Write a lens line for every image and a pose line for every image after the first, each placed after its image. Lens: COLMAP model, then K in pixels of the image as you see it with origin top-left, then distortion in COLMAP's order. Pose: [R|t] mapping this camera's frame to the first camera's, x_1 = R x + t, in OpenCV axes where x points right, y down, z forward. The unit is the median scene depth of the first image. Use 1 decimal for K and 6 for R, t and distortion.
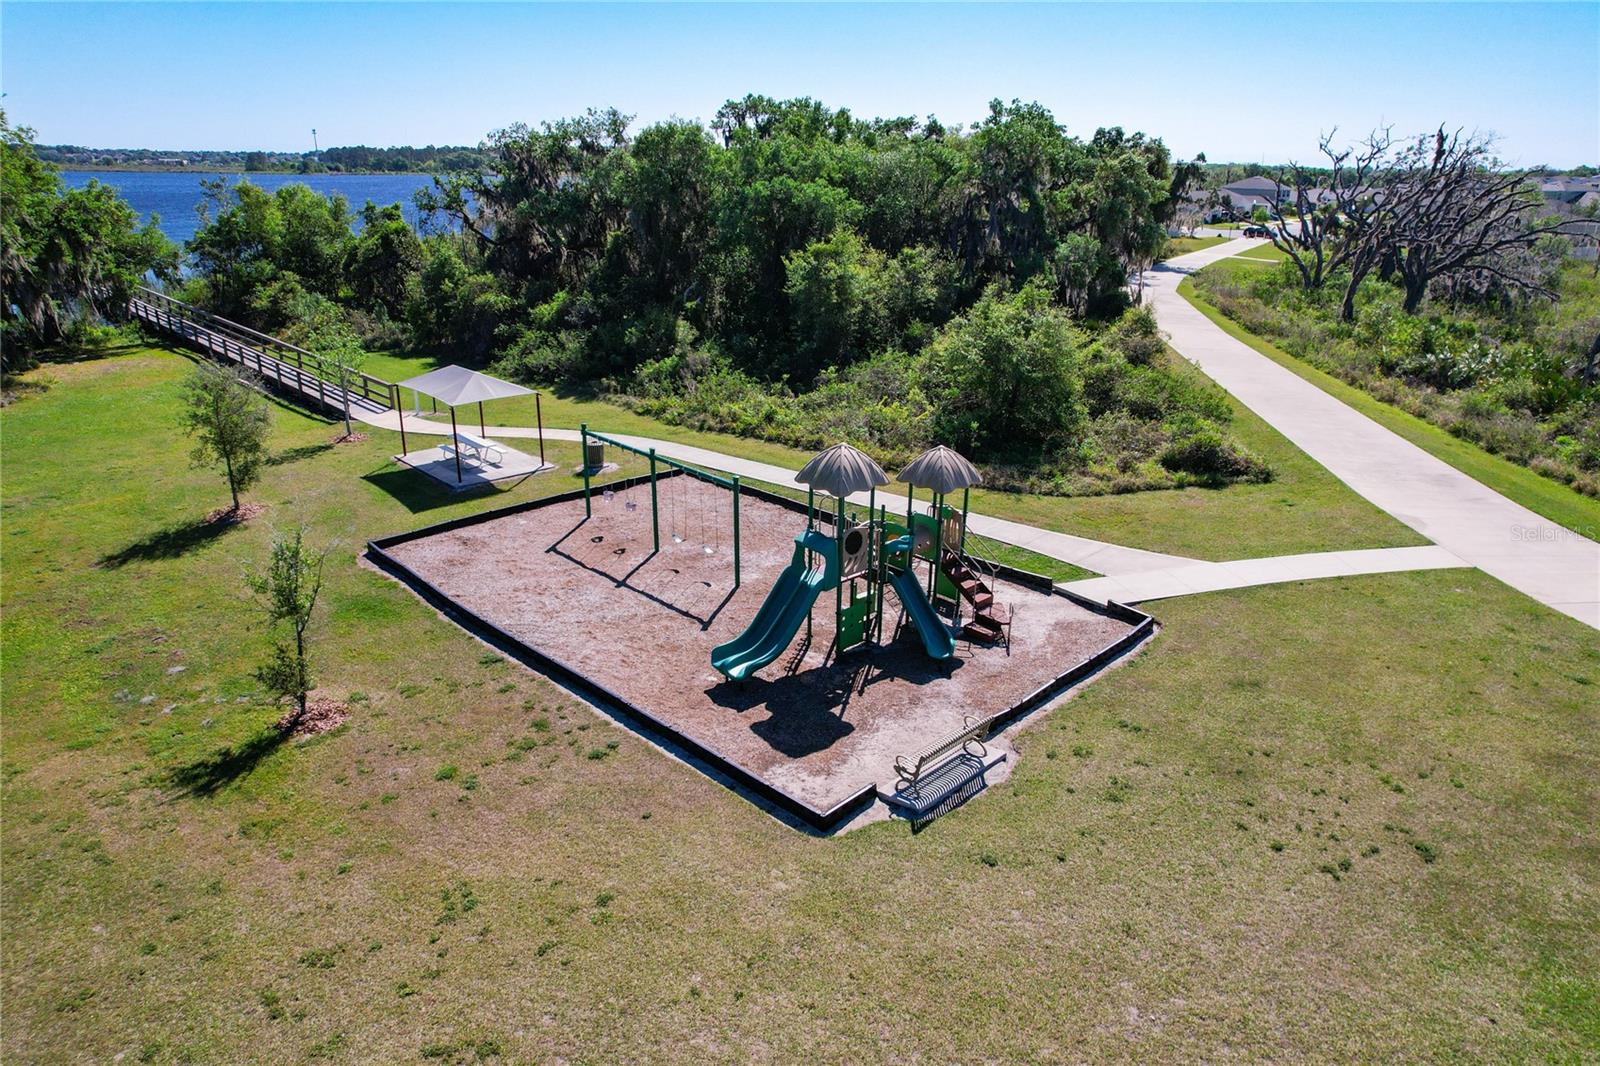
lens RADIAL K [[1047.5, 0, 815.6], [0, 1047.5, 507.0], [0, 0, 1]] dist [-0.070881, 0.064842]
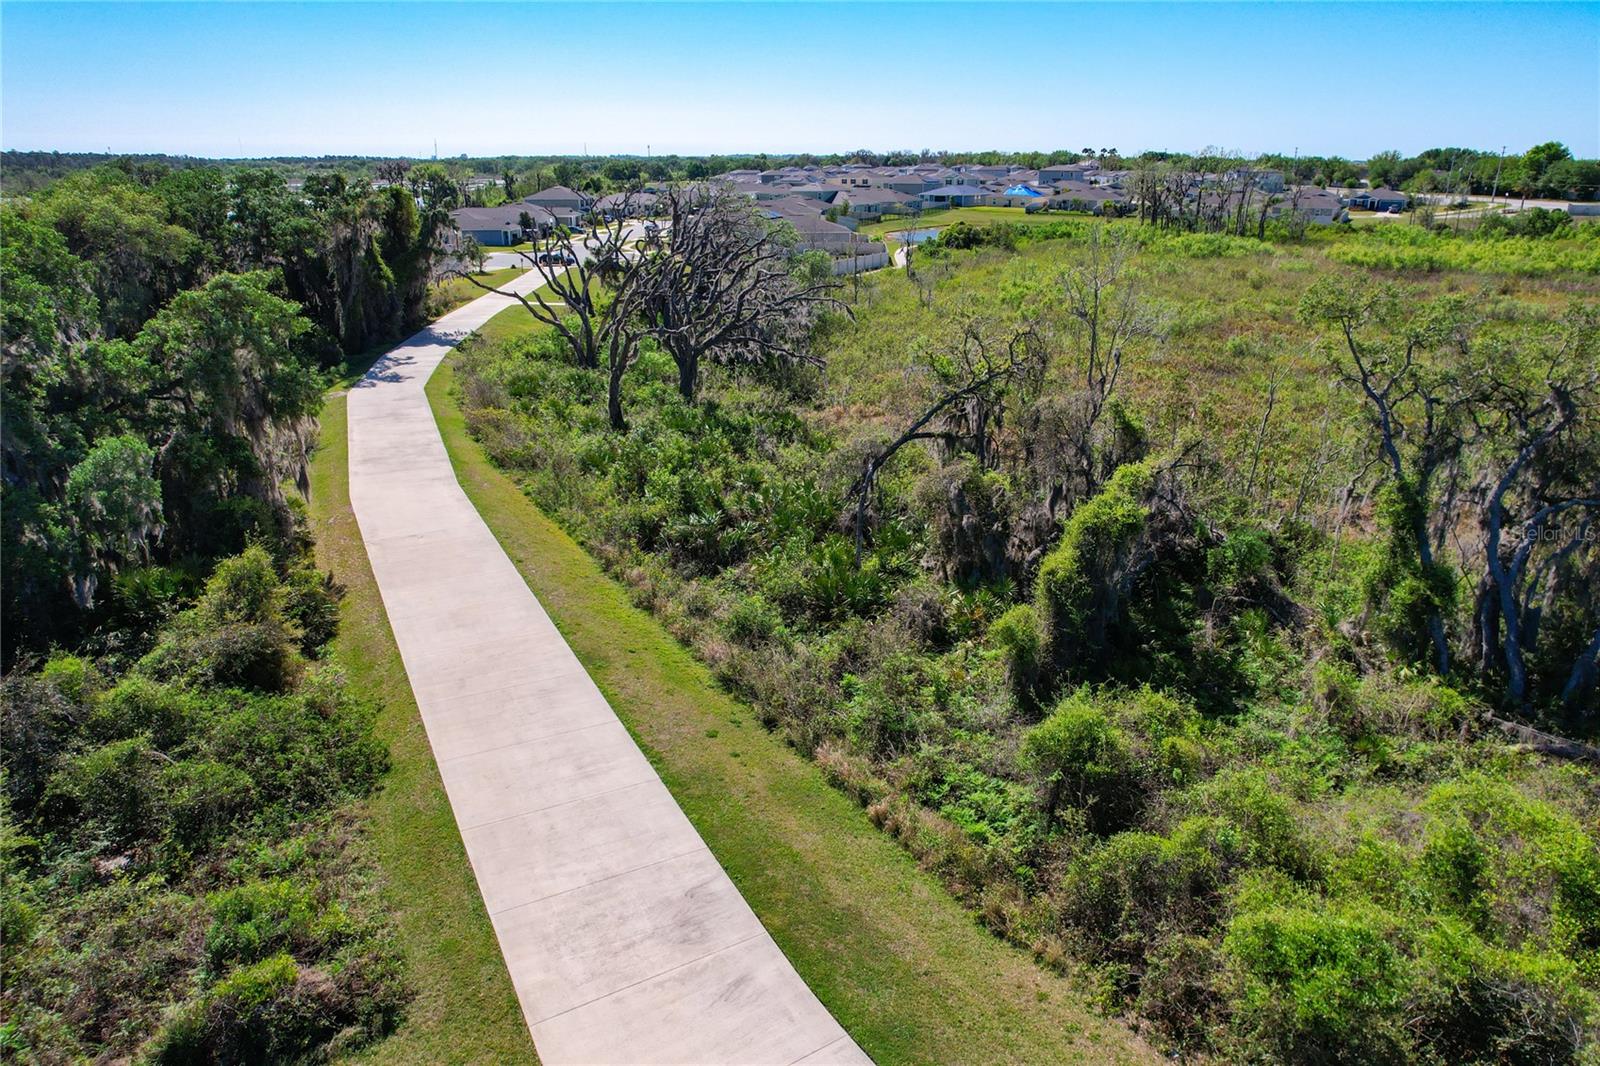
lens RADIAL K [[1047.5, 0, 815.6], [0, 1047.5, 507.0], [0, 0, 1]] dist [-0.070881, 0.064842]
pose [[0.825923, -0.185935, 0.532239, 0.256544], [0.182966, 0.981353, 0.058907, -0.181788], [-0.533268, 0.048729, 0.844542, 0.289844]]
